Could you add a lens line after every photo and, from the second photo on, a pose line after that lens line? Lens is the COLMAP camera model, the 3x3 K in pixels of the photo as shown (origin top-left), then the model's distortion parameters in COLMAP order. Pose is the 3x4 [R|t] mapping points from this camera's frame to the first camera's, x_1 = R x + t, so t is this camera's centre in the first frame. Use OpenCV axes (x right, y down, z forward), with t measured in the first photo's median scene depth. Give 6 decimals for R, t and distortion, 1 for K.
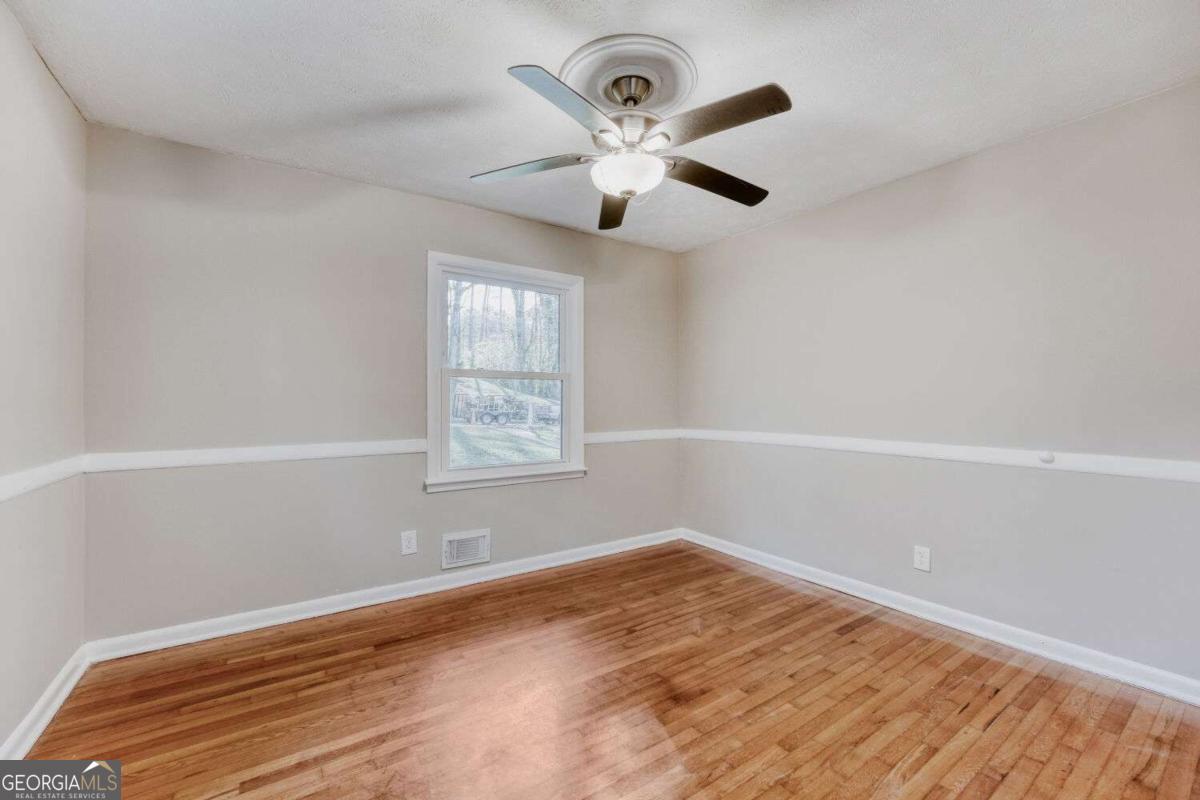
lens RADIAL K [[496.8, 0, 606.2], [0, 496.8, 395.9], [0, 0, 1]] dist [-0.048226, 0.014598]
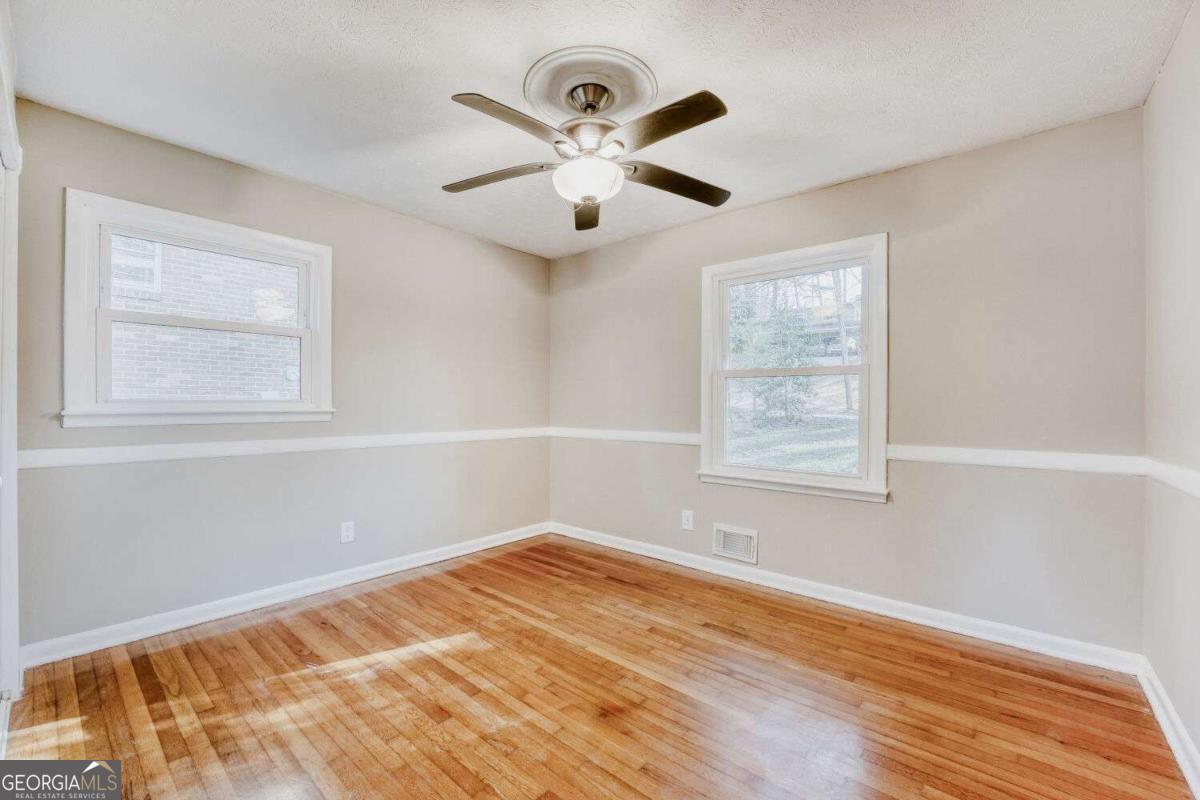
lens RADIAL K [[497.3, 0, 600.9], [0, 497.3, 402.4], [0, 0, 1]] dist [-0.037941, 0.007019]
pose [[0.243944, 0.004545, -0.969779, 0.763050], [0.002724, 0.999982, 0.005372, 0.008907], [0.969785, -0.003952, 0.243927, 0.551343]]
